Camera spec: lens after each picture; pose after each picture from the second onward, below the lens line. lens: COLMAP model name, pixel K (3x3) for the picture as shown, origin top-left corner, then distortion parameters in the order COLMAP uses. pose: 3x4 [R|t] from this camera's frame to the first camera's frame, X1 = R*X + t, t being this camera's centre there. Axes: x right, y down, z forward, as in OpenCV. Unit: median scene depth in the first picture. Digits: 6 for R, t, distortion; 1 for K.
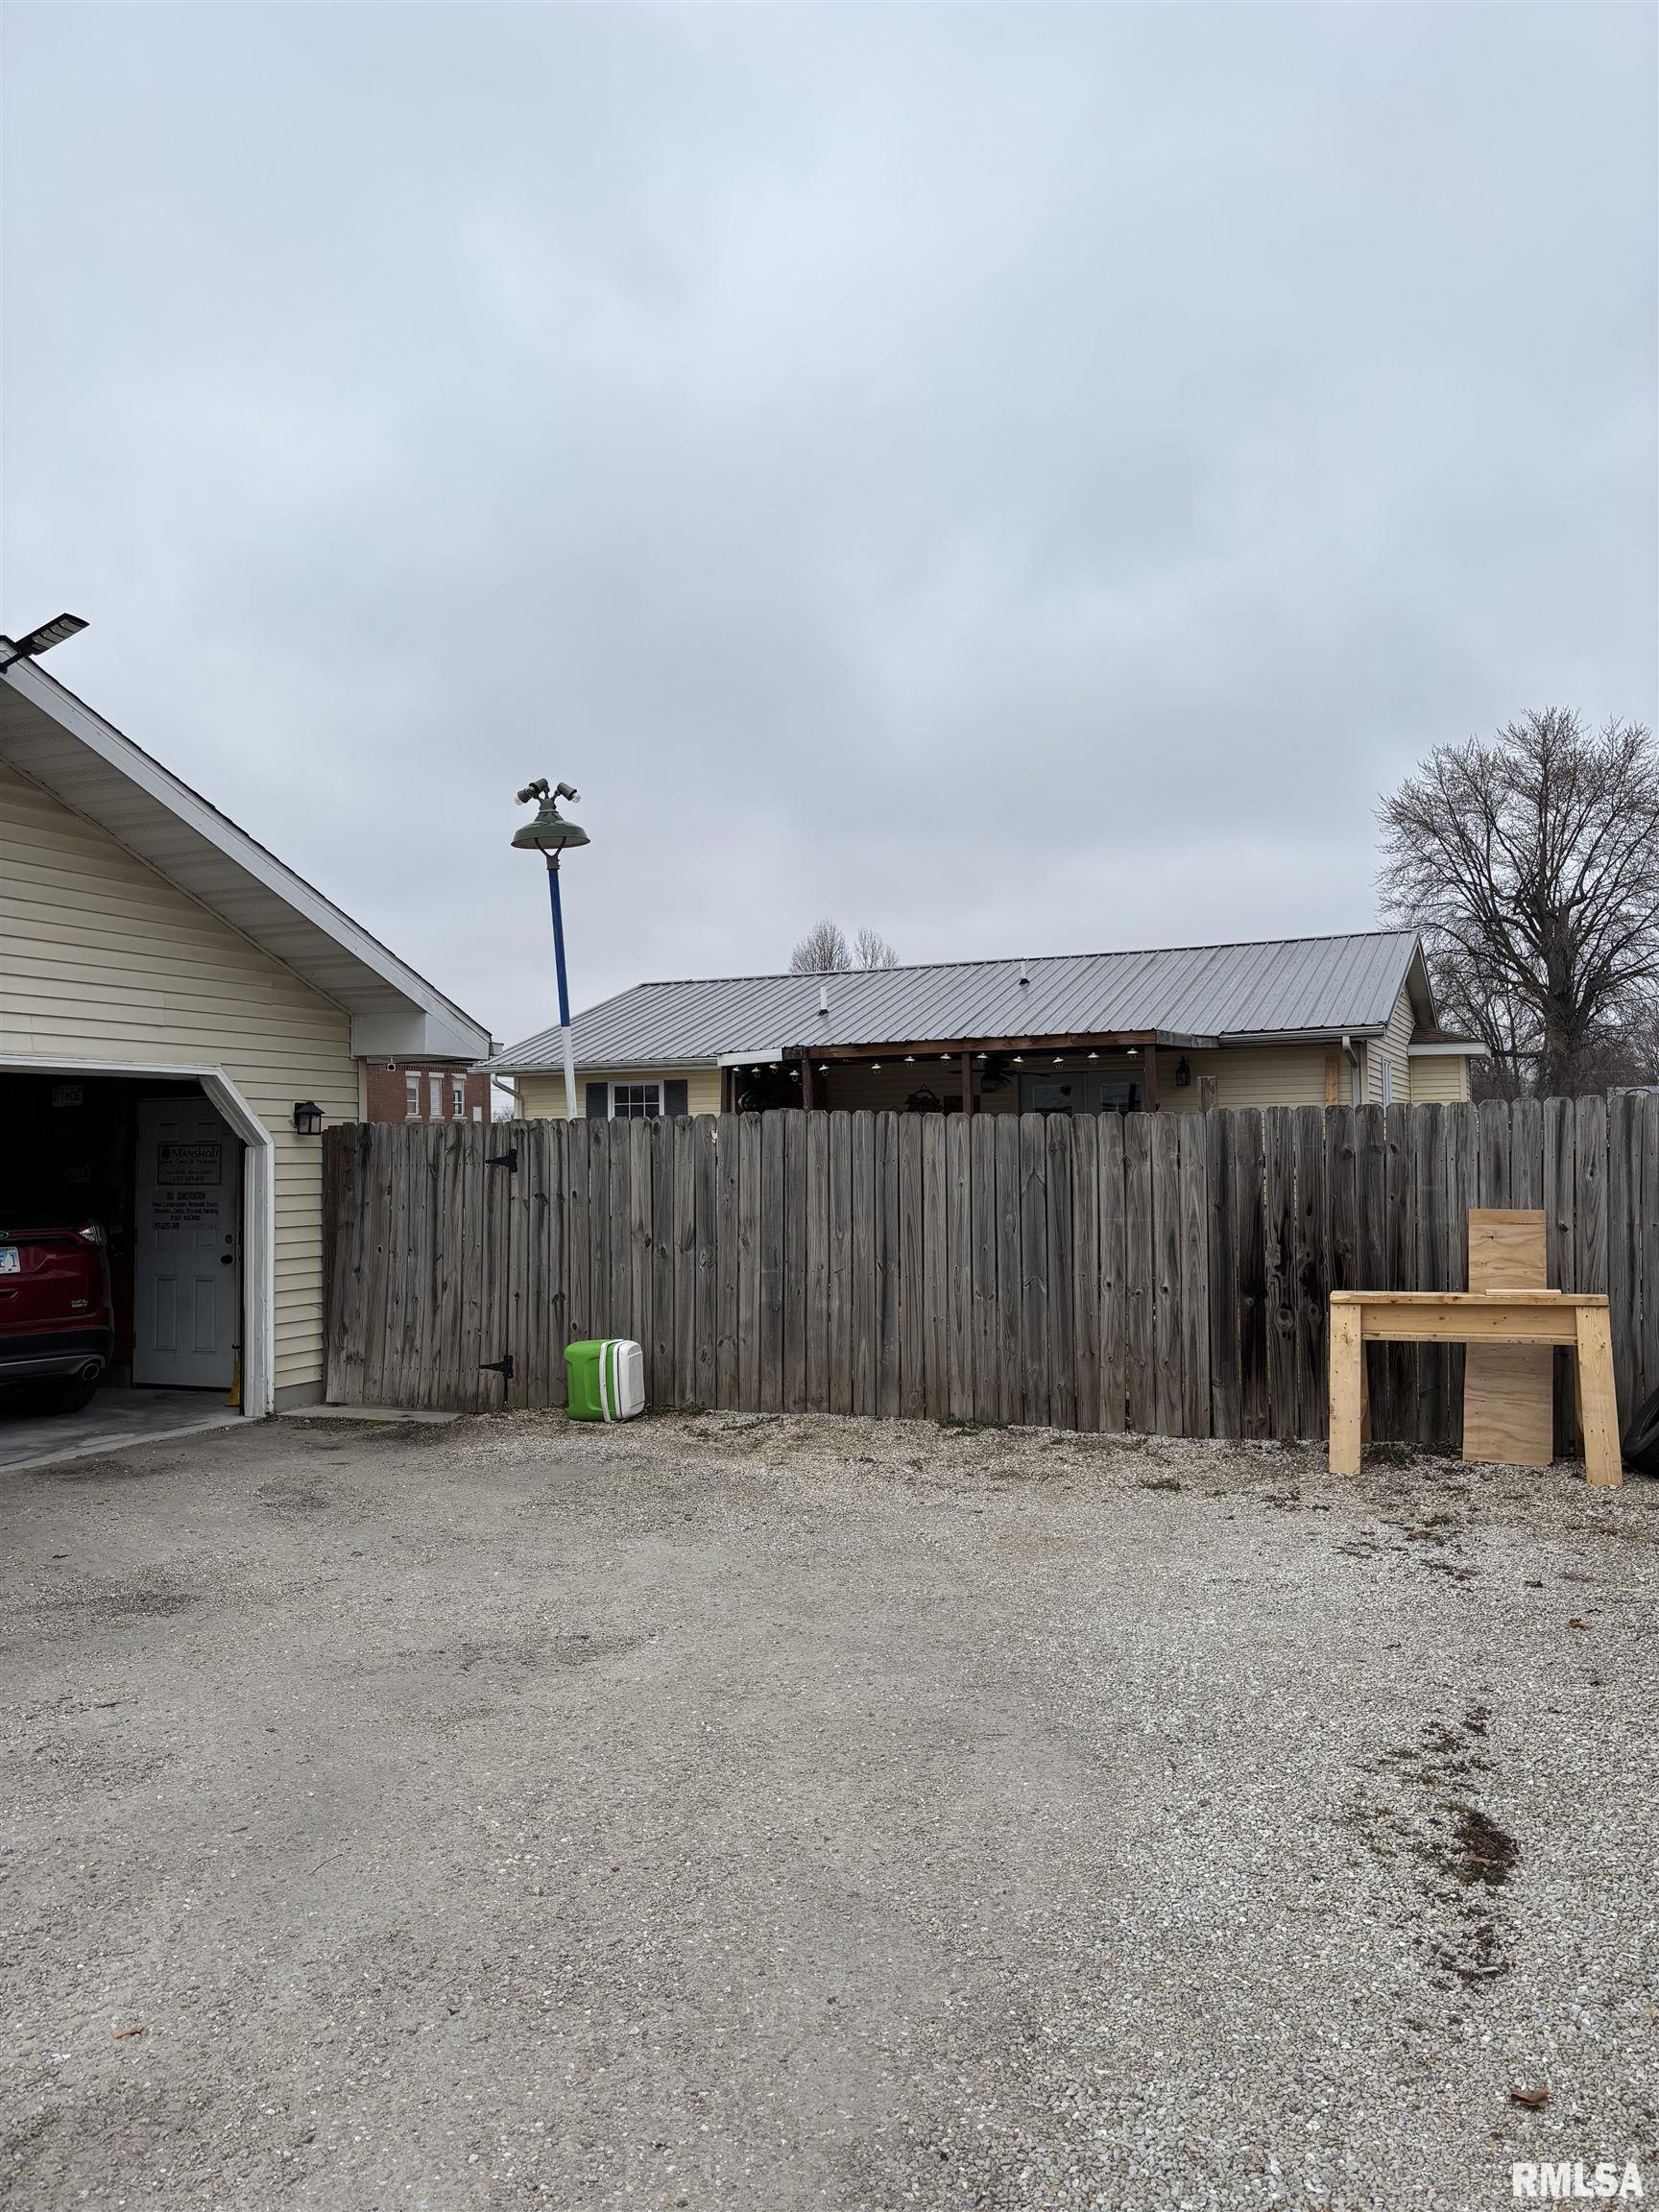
lens RADIAL K [[1632.9, 0, 829.5], [0, 1632.9, 1106.0], [0, 0, 1]] dist [0.122373, -0.000399]
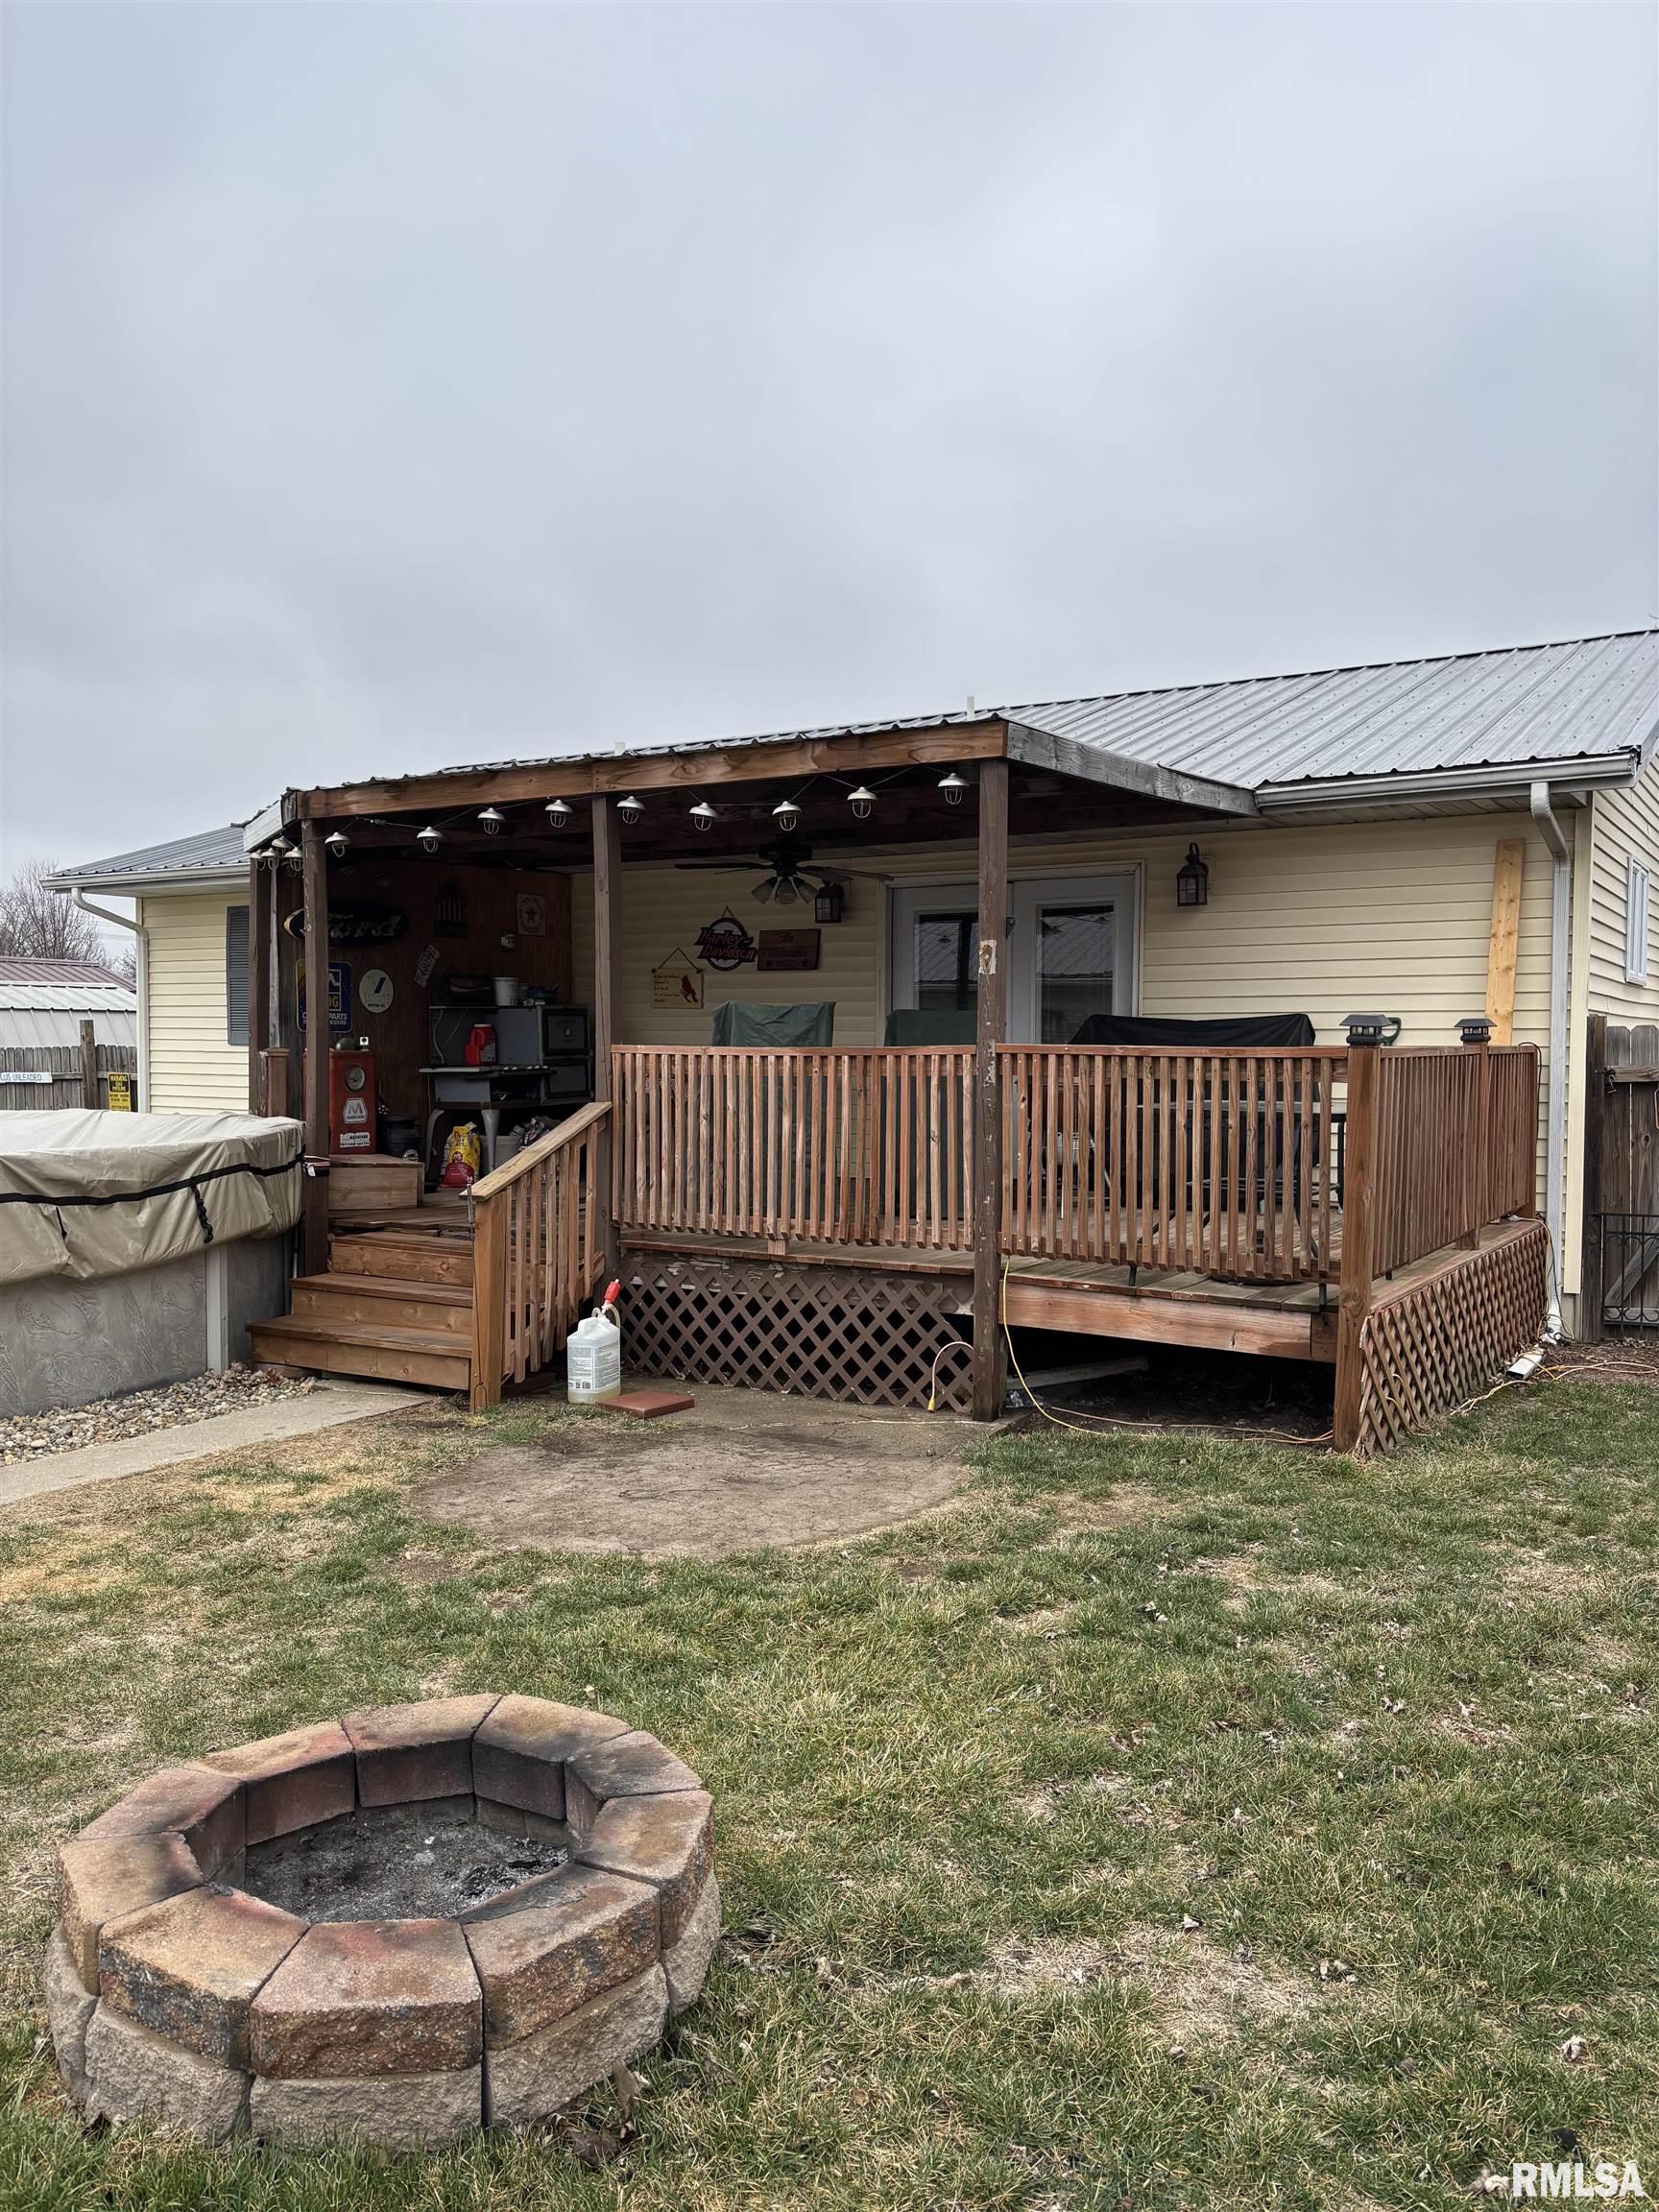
lens RADIAL K [[1683.1, 0, 829.5], [0, 1683.1, 1106.0], [0, 0, 1]] dist [0.040539, -0.001323]
pose [[0.991858, 0.027456, -0.124353, 0.185573], [-0.019164, 0.997543, 0.067391, 0.015710], [0.125897, -0.064459, 0.989947, 0.531026]]
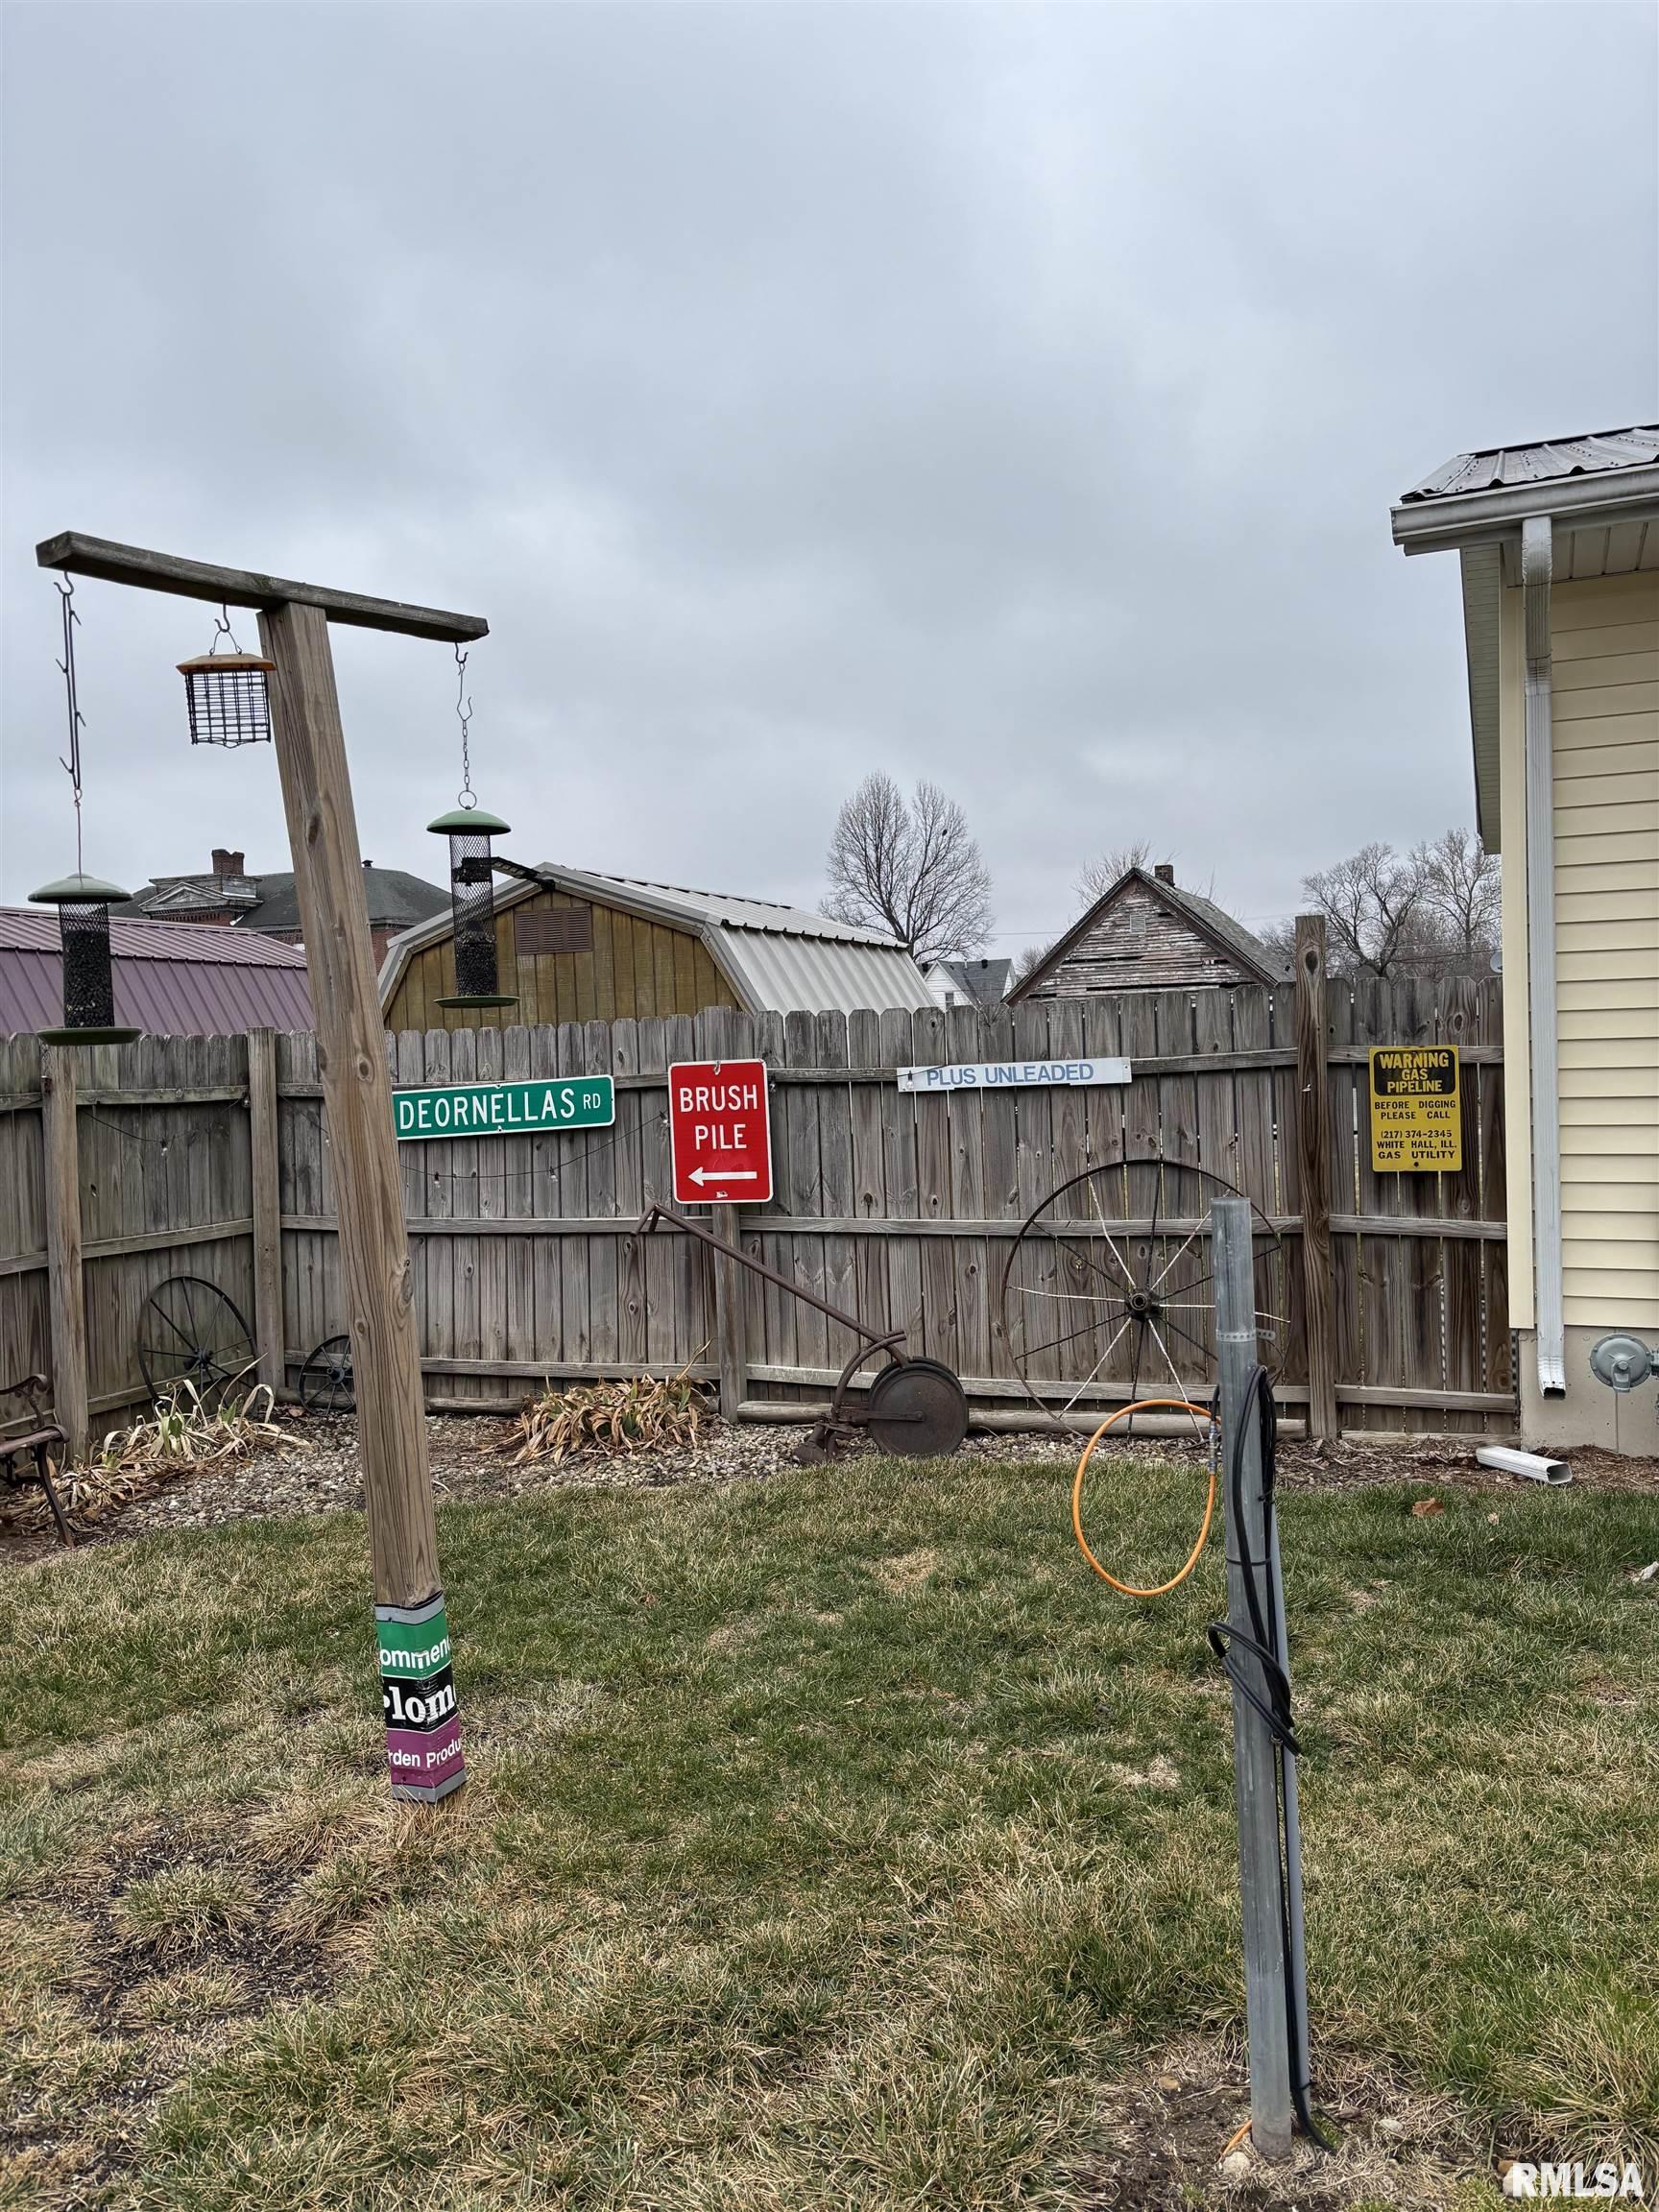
lens RADIAL K [[1683.1, 0, 829.5], [0, 1683.1, 1106.0], [0, 0, 1]] dist [0.040539, -0.001323]
pose [[0.999653, -0.018427, 0.018805, -0.384459], [0.017199, 0.997835, 0.063471, 0.051162], [-0.019934, -0.063126, 0.997806, 0.986828]]
